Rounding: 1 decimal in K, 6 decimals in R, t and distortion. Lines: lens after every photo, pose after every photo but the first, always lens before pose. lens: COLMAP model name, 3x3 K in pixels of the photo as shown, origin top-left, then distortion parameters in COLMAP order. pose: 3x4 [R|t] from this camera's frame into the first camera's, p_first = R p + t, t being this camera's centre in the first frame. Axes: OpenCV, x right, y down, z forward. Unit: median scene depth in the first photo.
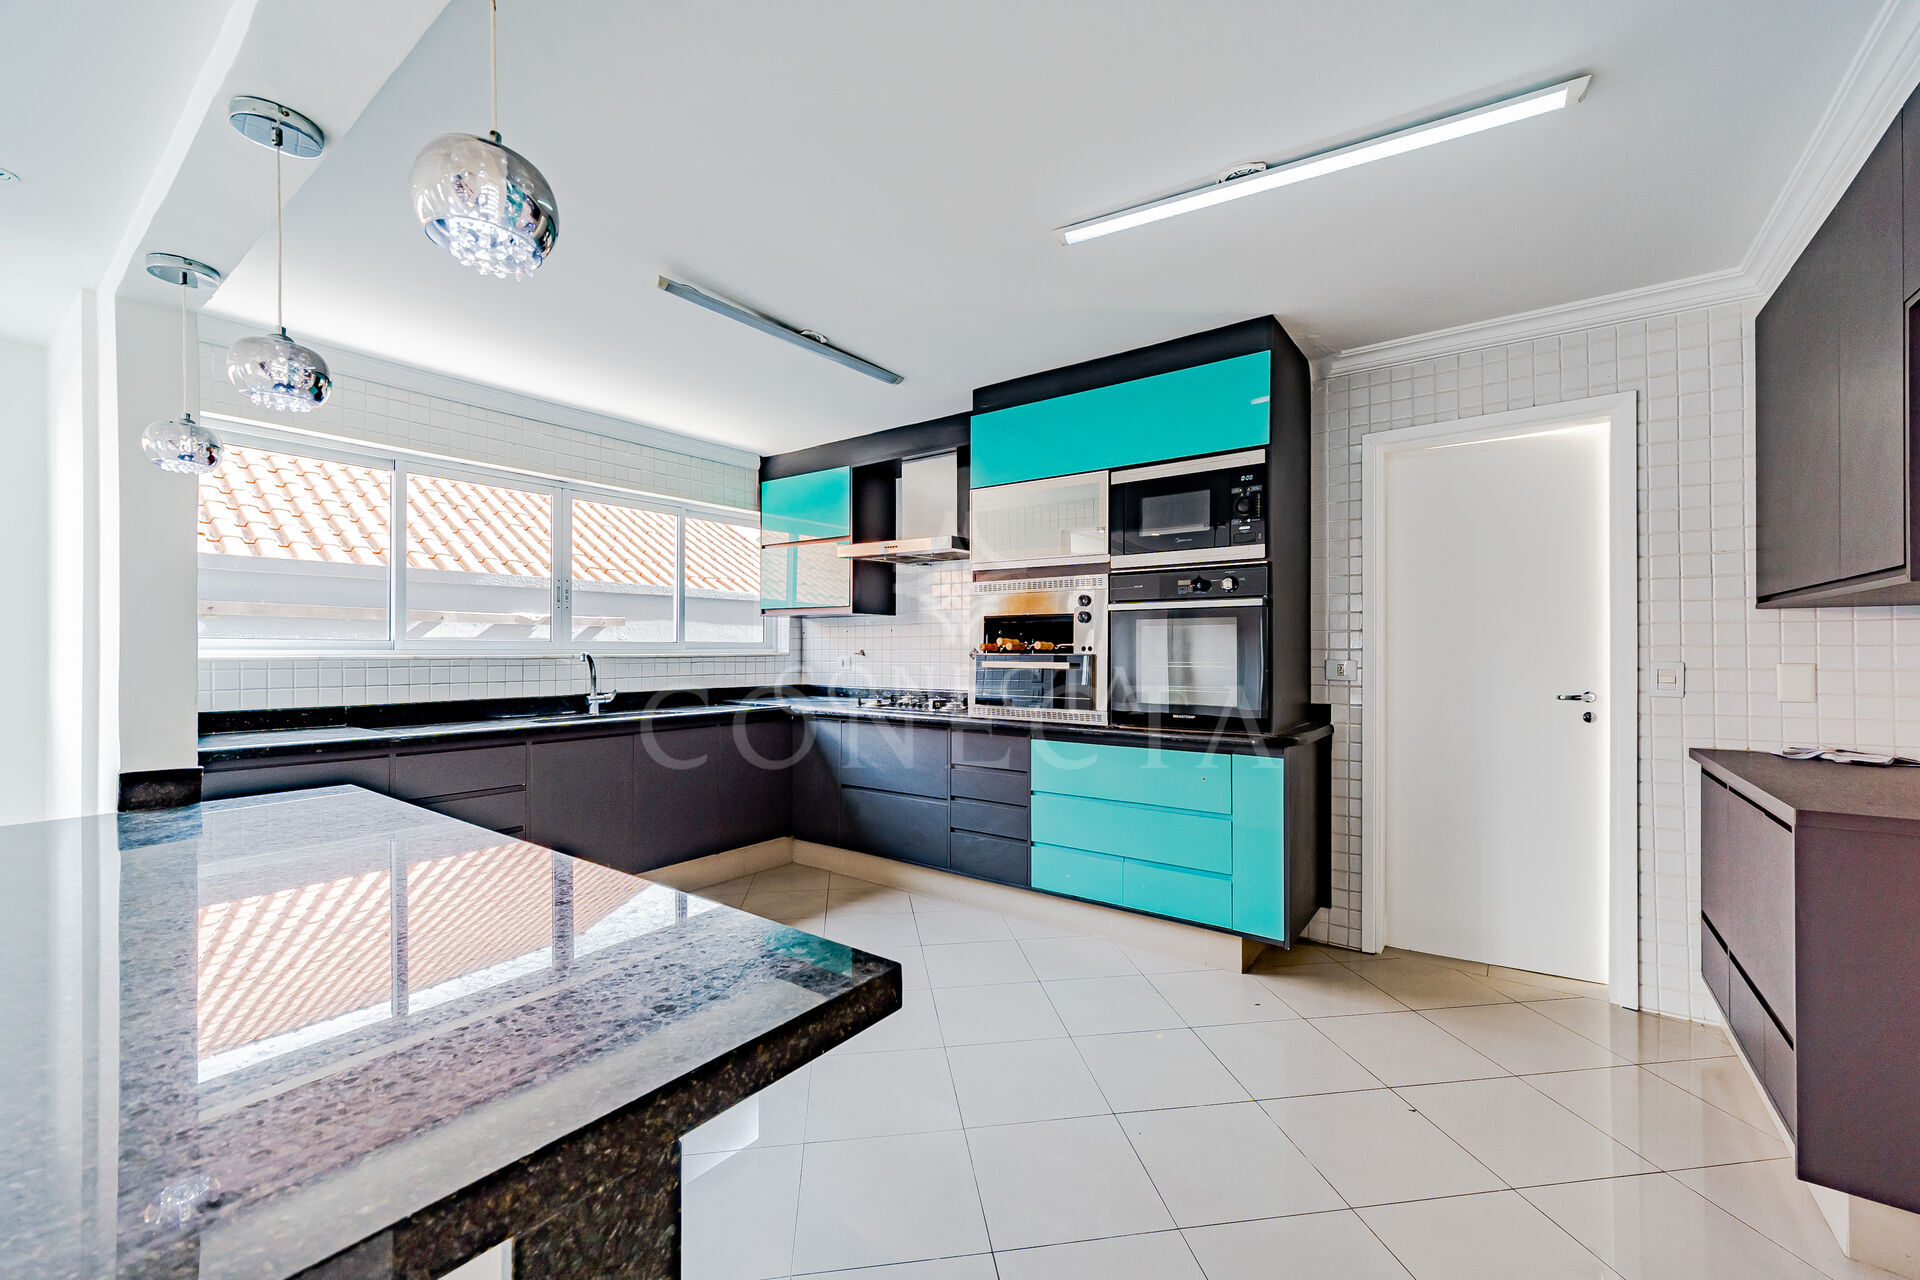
lens RADIAL K [[761.4, 0, 960.0], [0, 761.4, 640.0], [0, 0, 1]] dist [0.001462, -0.000333]
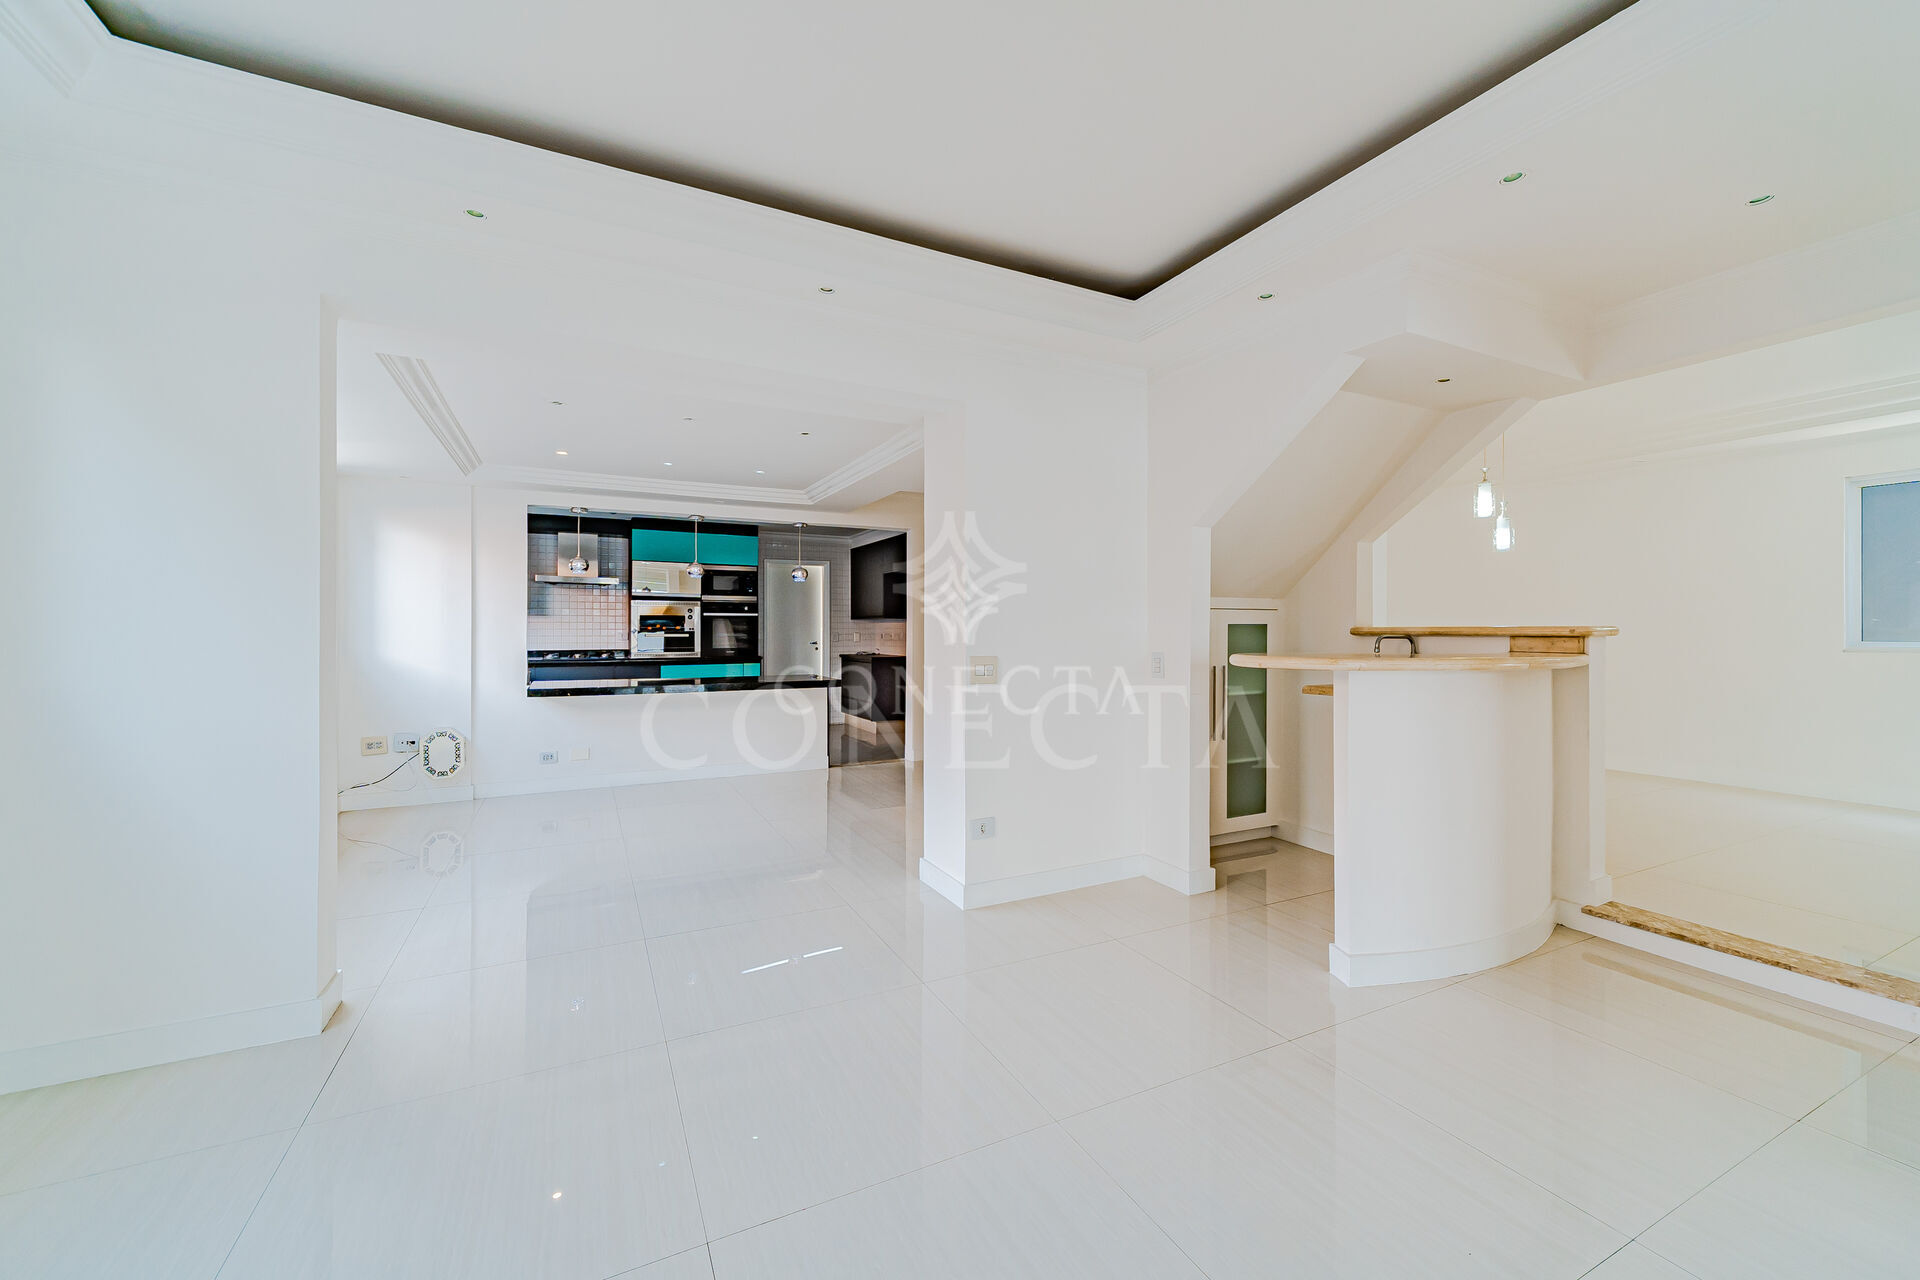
lens RADIAL K [[761.4, 0, 960.0], [0, 761.4, 640.0], [0, 0, 1]] dist [0.001462, -0.000333]
pose [[0.454885, -0.010944, 0.890483, -1.850772], [-0.009493, 0.999808, 0.017137, -0.004691], [-0.890500, -0.016249, 0.454694, -1.095268]]
